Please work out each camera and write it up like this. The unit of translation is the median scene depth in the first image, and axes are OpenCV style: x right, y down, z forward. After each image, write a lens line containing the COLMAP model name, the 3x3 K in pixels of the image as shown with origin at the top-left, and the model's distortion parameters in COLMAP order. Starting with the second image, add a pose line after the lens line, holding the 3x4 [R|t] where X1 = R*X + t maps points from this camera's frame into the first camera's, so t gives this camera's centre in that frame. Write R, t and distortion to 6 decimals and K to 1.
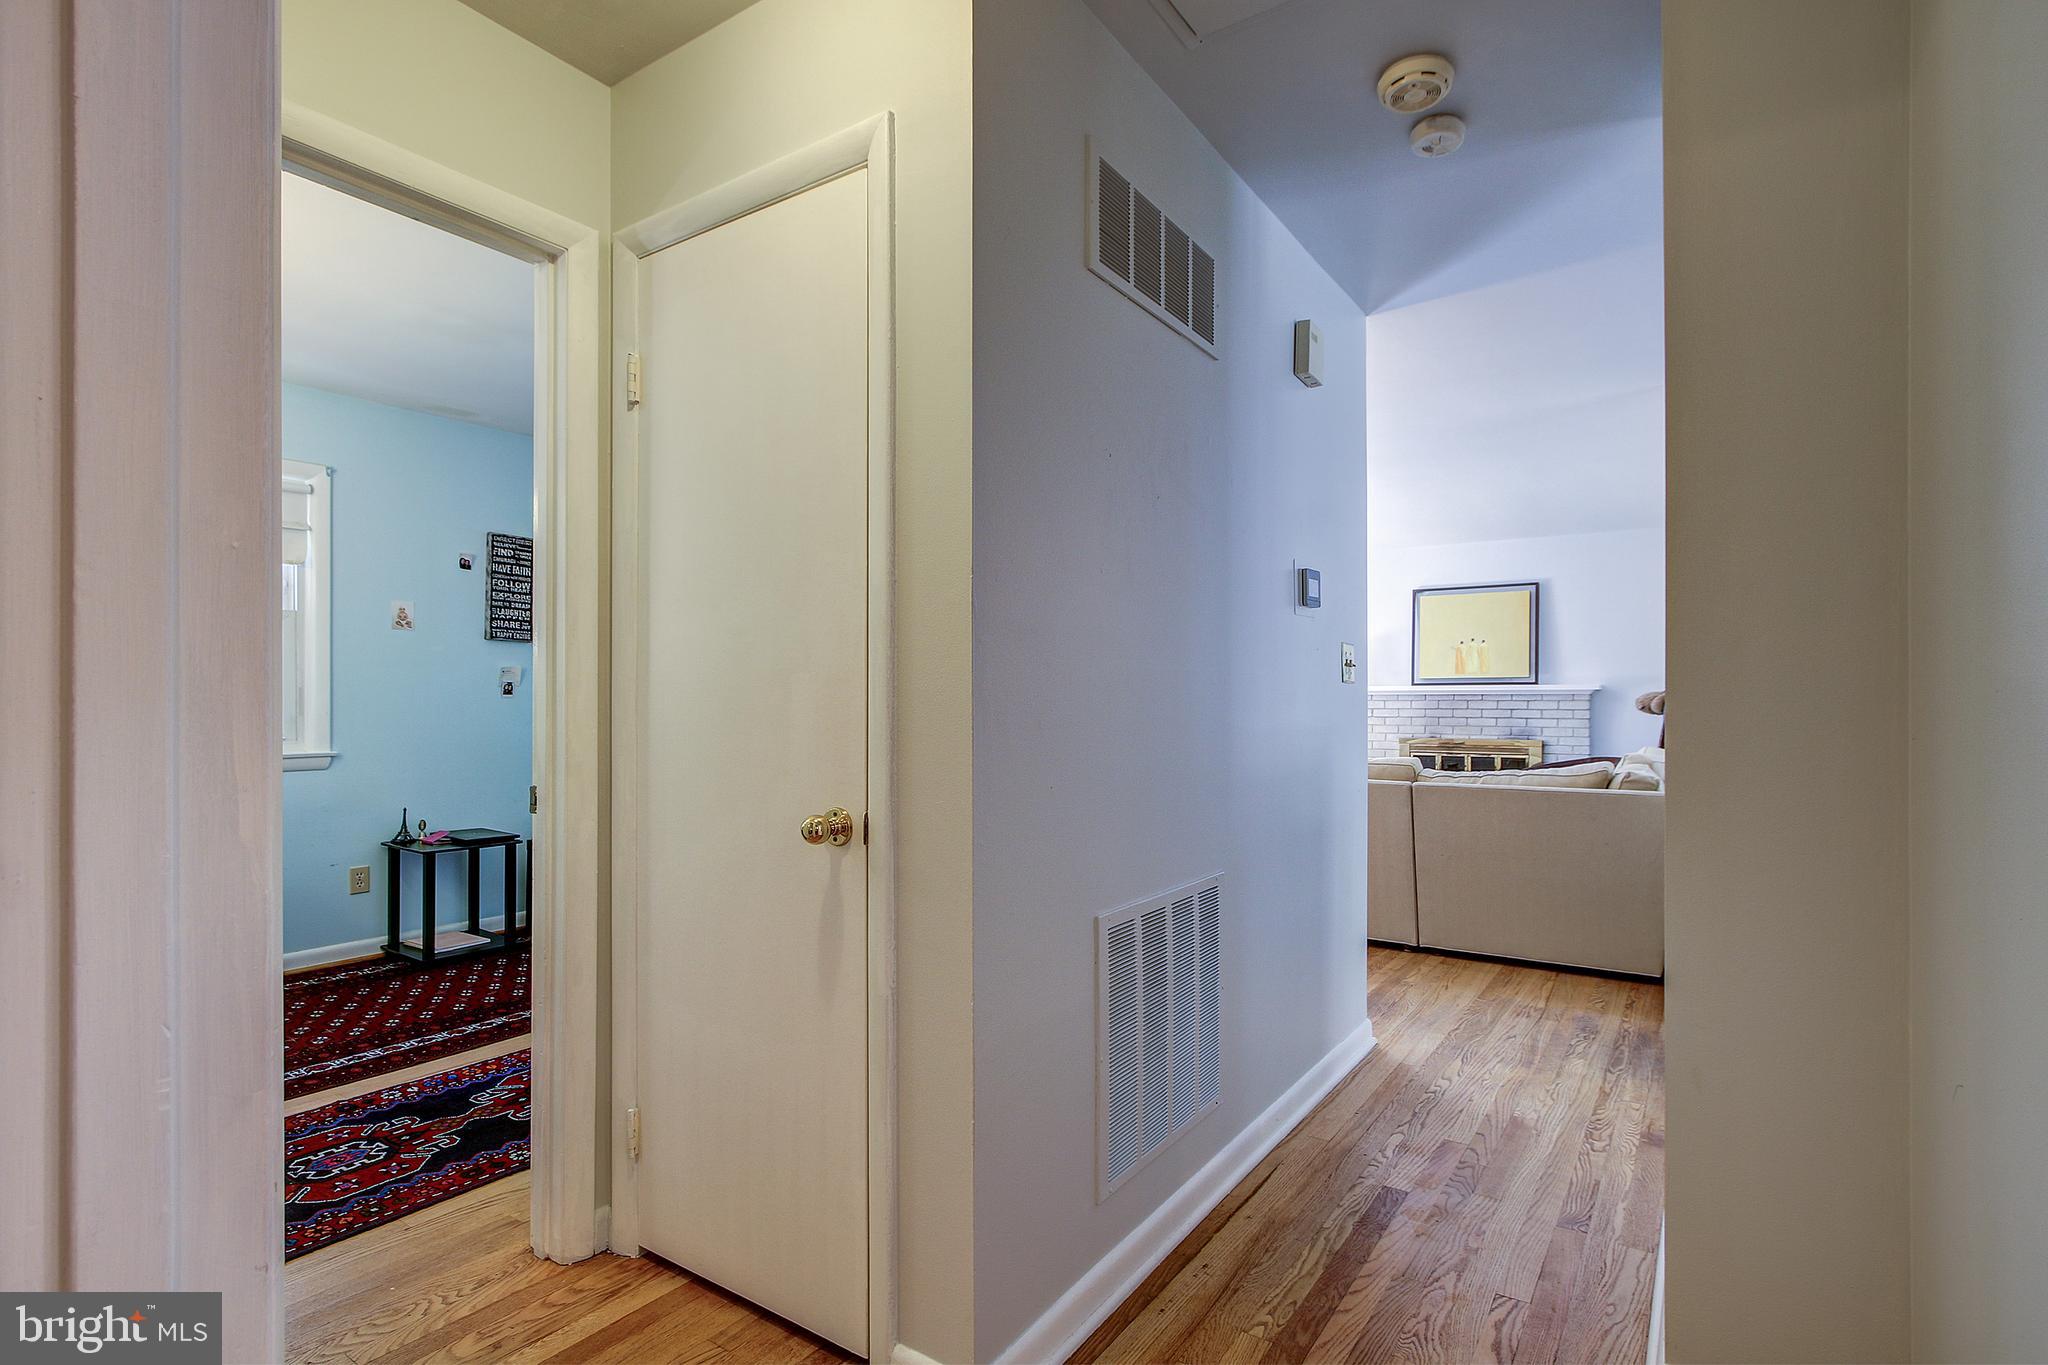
lens RADIAL K [[838.5, 0, 993.1], [0, 838.5, 701.0], [0, 0, 1]] dist [0.001916, 0.000122]
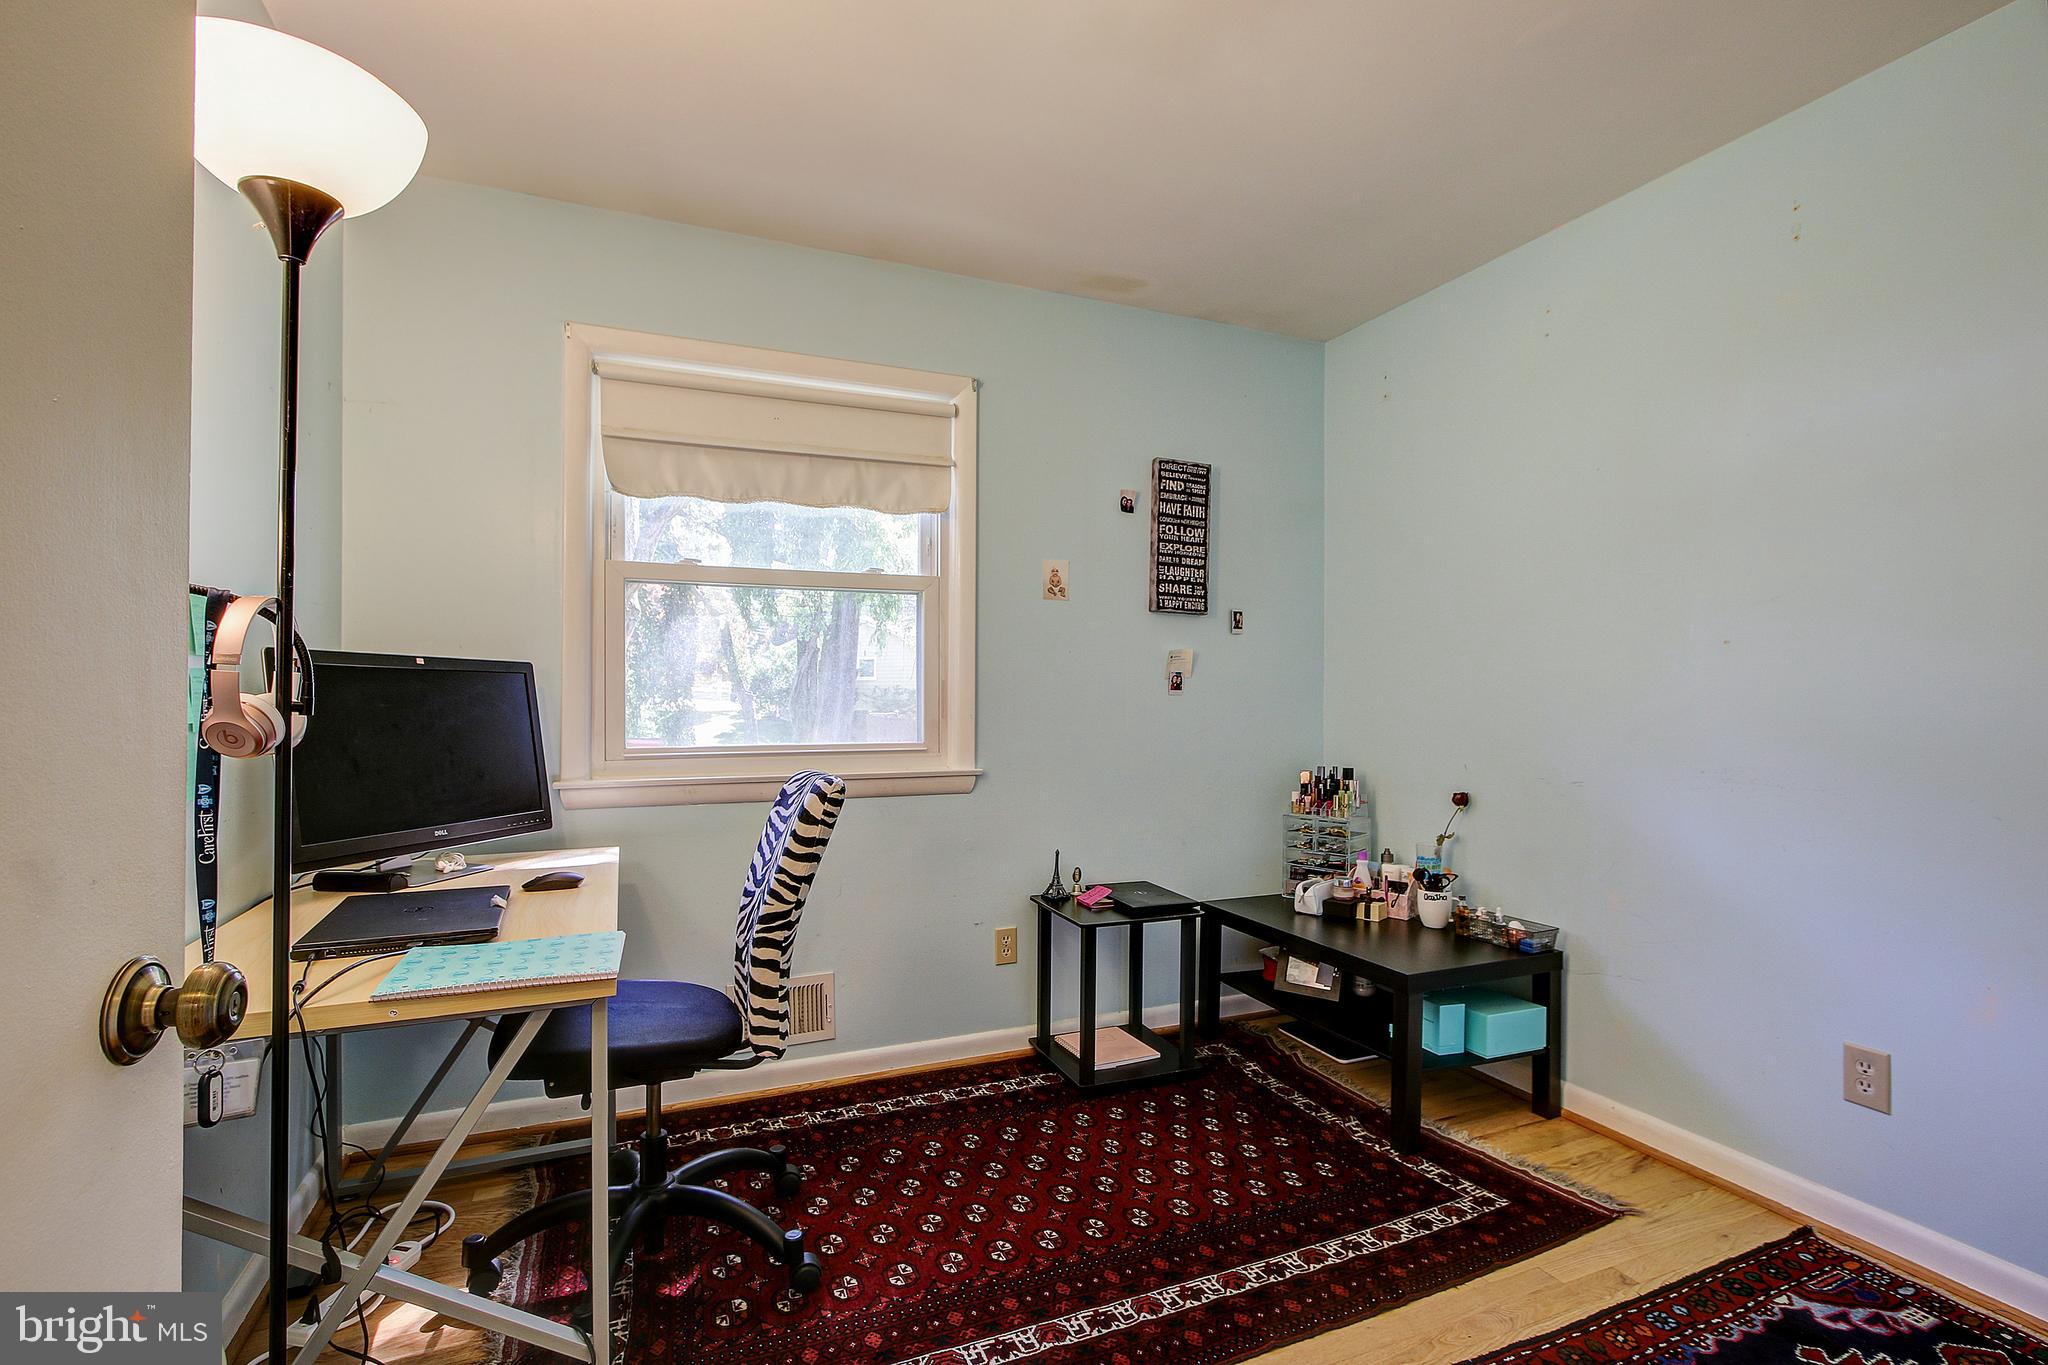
lens RADIAL K [[949.8, 0, 1040.4], [0, 949.8, 698.3], [0, 0, 1]] dist [-0.012643, 0.000971]
pose [[0.819265, 0.004927, -0.573395, -0.252807], [-0.004493, 0.999988, 0.002172, -0.002268], [0.573398, 0.000796, 0.819277, 0.333948]]
